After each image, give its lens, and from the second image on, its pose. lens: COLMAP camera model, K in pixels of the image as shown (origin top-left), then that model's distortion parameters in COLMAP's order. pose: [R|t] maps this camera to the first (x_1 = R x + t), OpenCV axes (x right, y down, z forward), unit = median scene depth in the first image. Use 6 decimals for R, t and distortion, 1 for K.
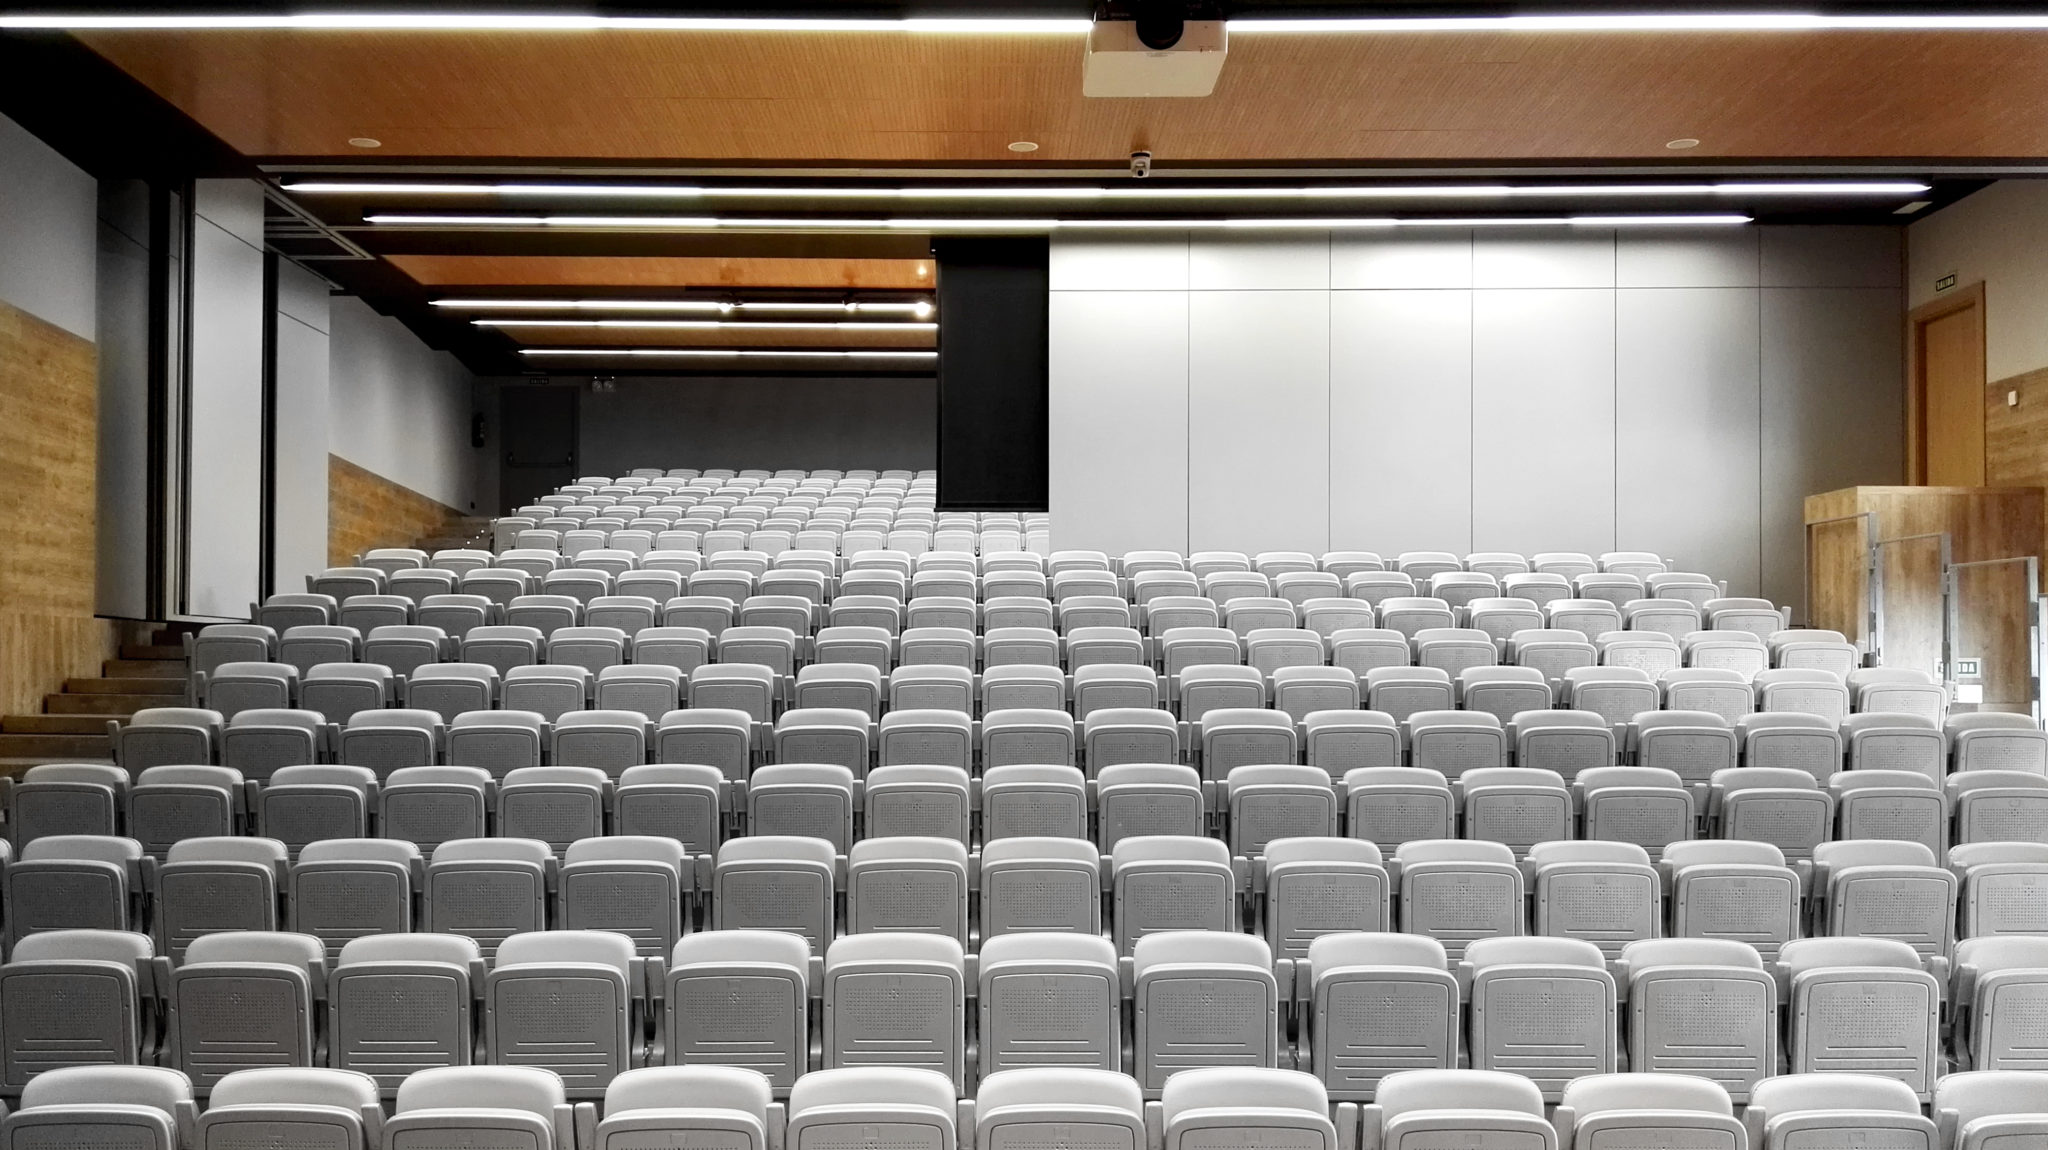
lens RADIAL K [[1782.1, 0, 1023.5], [0, 1782.1, 528.8], [0, 0, 1]] dist [0.149243, -0.375965]
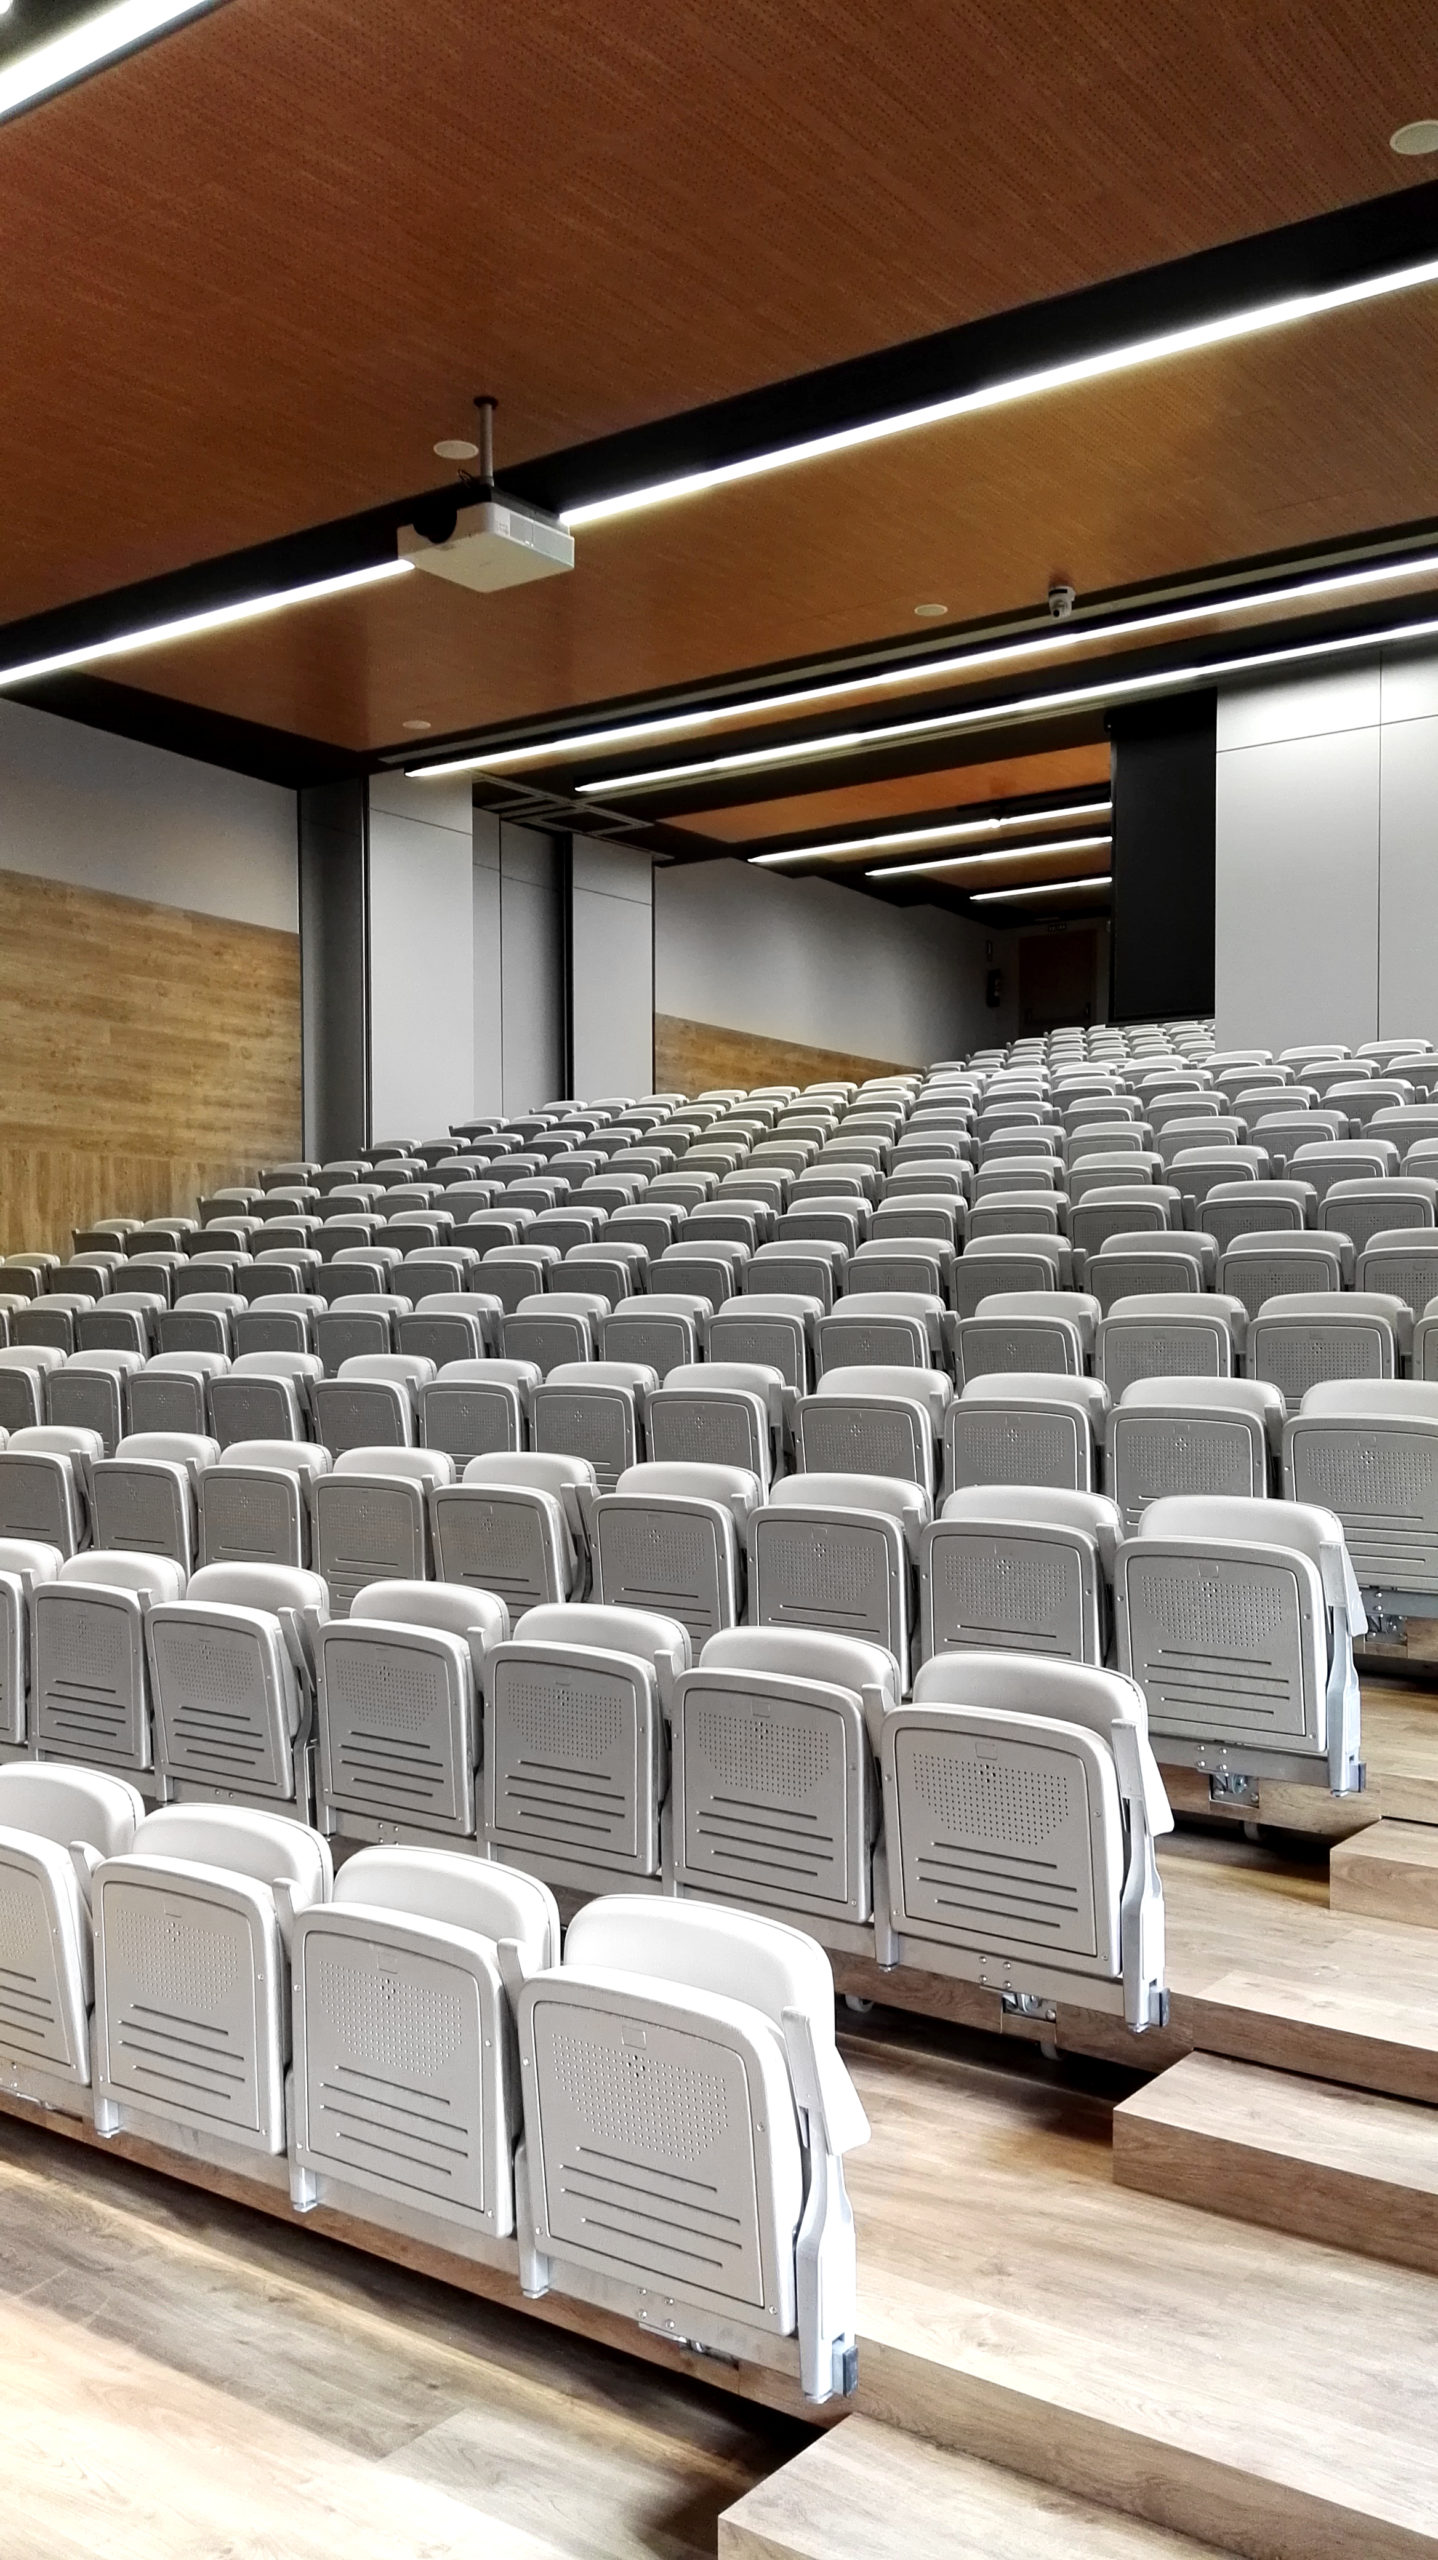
lens RADIAL K [[2227.6, 0, 721.5], [0, 2227.6, 1223.6], [0, 0, 1]] dist [0.149243, -0.375965]
pose [[0.782124, -0.020255, -0.622793, 0.605850], [0.045773, 0.998639, 0.025005, 0.061073], [0.621439, -0.048064, 0.781987, 0.034151]]
